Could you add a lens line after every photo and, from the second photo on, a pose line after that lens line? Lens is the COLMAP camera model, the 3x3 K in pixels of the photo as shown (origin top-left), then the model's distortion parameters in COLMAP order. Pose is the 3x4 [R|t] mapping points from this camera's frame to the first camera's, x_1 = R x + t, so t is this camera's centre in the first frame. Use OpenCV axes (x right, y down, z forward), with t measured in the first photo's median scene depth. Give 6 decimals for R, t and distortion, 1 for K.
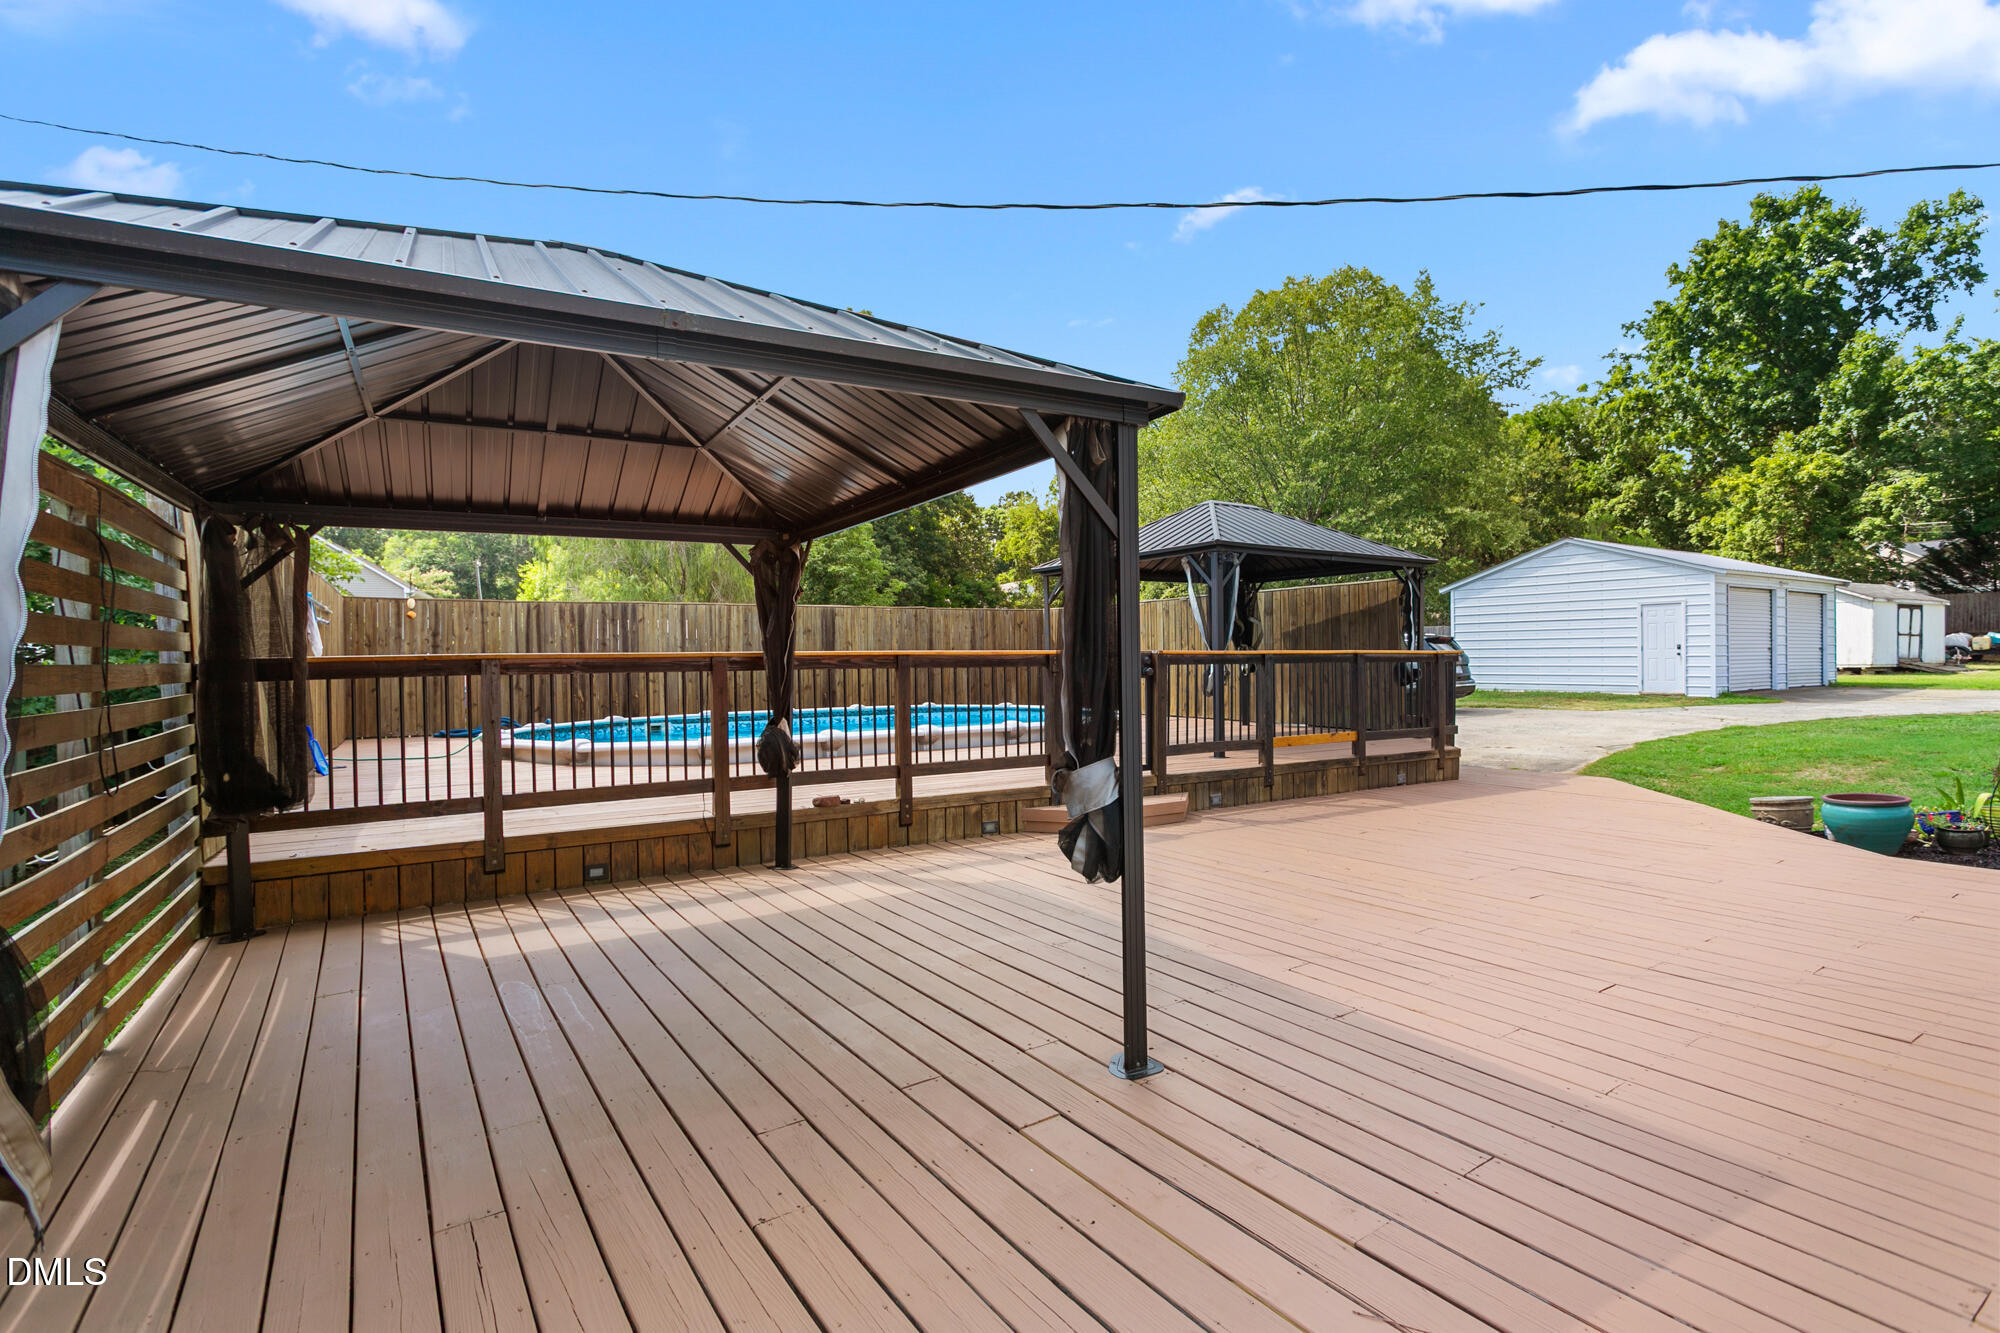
lens RADIAL K [[947.7, 0, 1000.0], [0, 947.7, 666.5], [0, 0, 1]] dist [-0.000260, 0.000712]
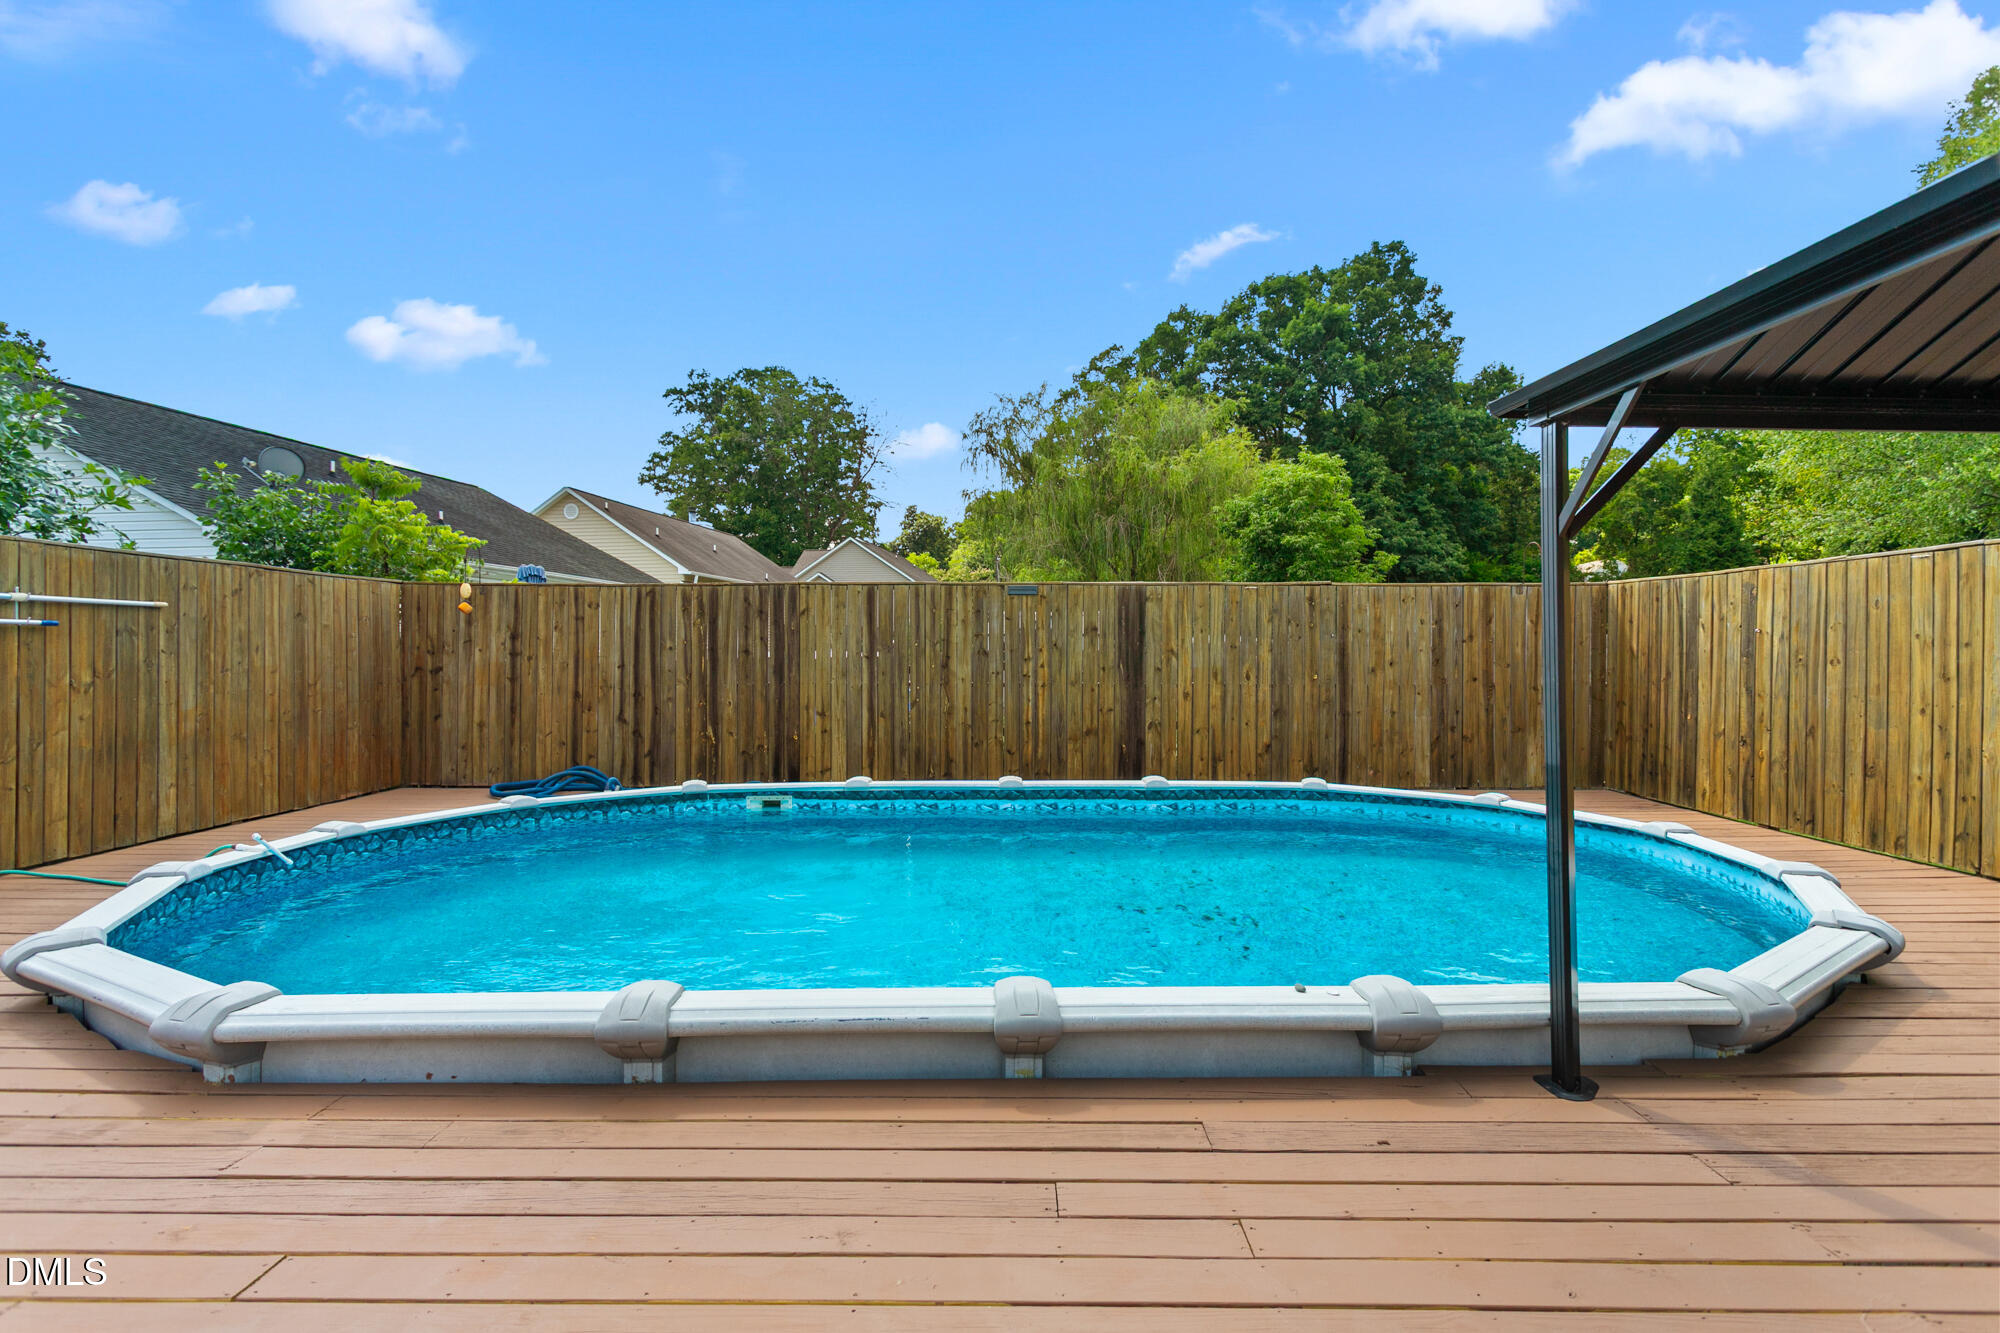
lens RADIAL K [[947.7, 0, 1000.0], [0, 947.7, 666.5], [0, 0, 1]] dist [-0.000260, 0.000712]
pose [[0.852094, 0.022922, -0.522886, 0.027047], [-0.017855, 0.999732, 0.014729, -0.017009], [0.523084, -0.003214, 0.852275, 0.370267]]
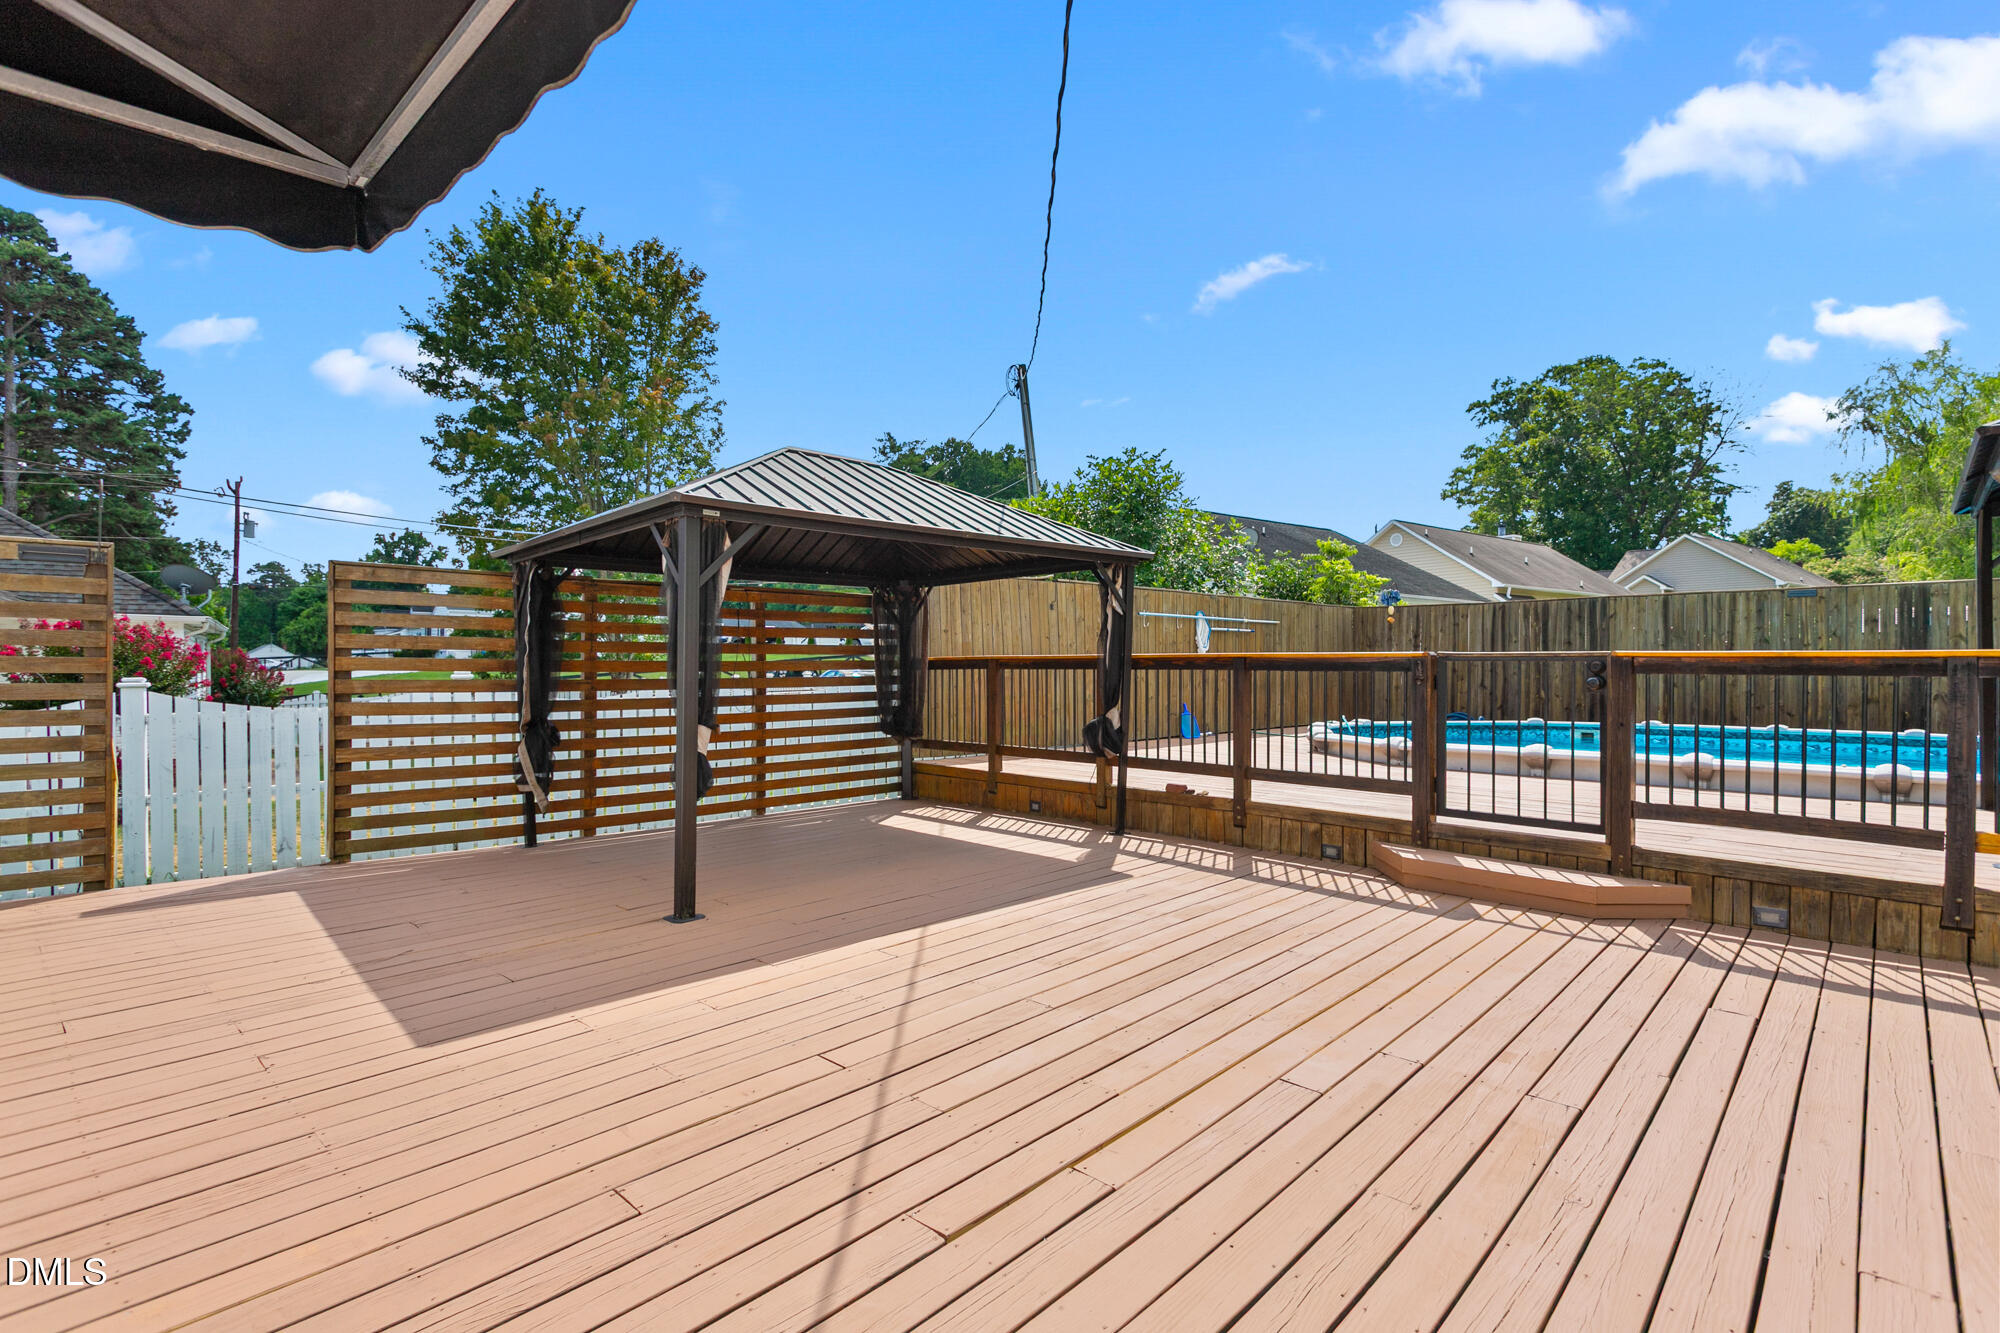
lens RADIAL K [[961.2, 0, 995.2], [0, 961.2, 658.0], [0, 0, 1]] dist [0.000026, 0.000259]
pose [[0.229857, 0.007412, -0.973196, 0.246996], [-0.012983, 0.999905, 0.004549, -0.003759], [0.973138, 0.011590, 0.229932, 0.150762]]
